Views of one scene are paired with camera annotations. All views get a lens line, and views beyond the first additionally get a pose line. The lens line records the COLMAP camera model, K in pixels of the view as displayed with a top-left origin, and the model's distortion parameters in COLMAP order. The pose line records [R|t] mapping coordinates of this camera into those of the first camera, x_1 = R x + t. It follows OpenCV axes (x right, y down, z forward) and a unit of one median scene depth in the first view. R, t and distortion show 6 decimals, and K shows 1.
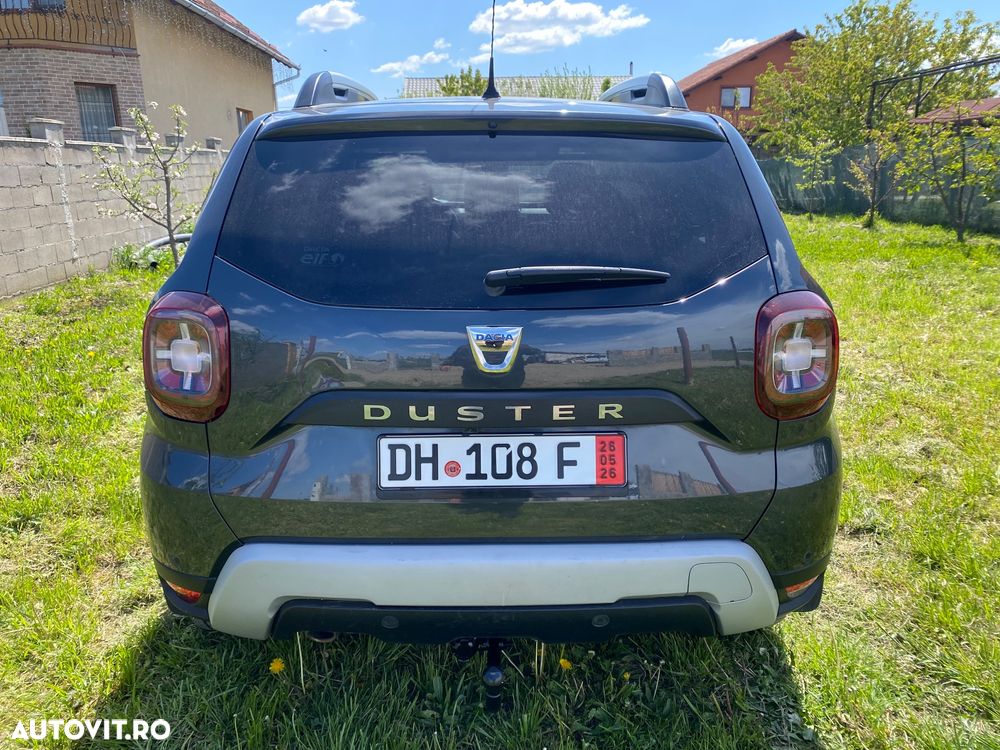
lens RADIAL K [[764.4, 0, 500.0], [0, 764.4, 375.0], [0, 0, 1]] dist [0.015768, 0.000787]
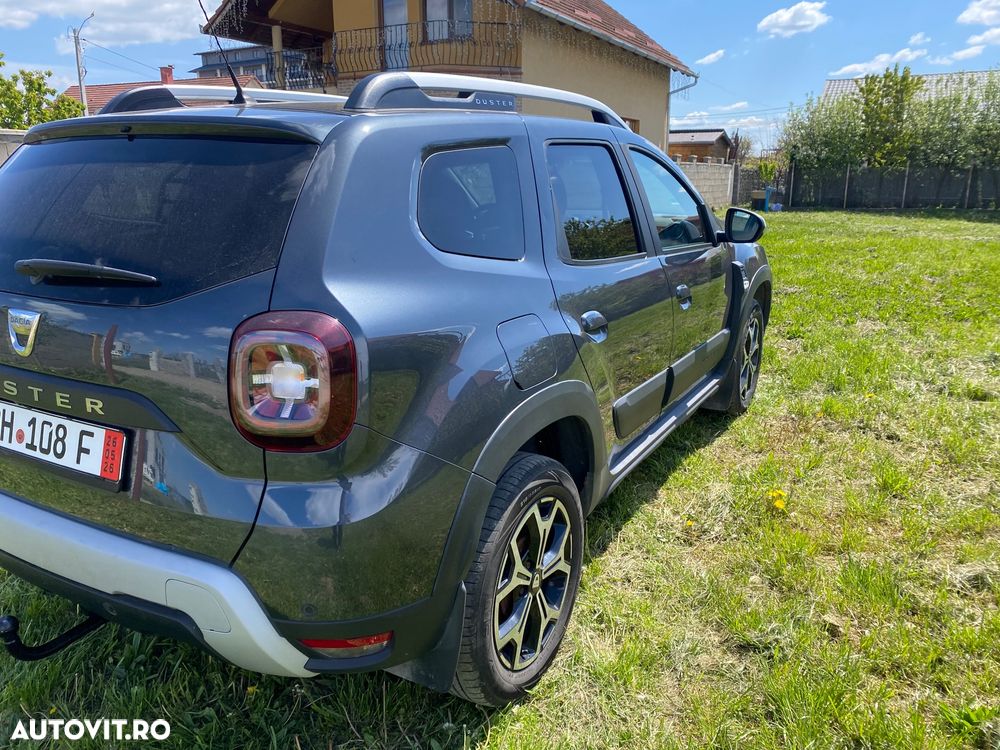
lens RADIAL K [[764.4, 0, 500.0], [0, 764.4, 375.0], [0, 0, 1]] dist [0.015768, 0.000787]
pose [[0.866091, 0.139101, -0.480144, 1.075928], [-0.143601, 0.989252, 0.027564, -0.098341], [0.478817, 0.045076, 0.876757, 0.344625]]
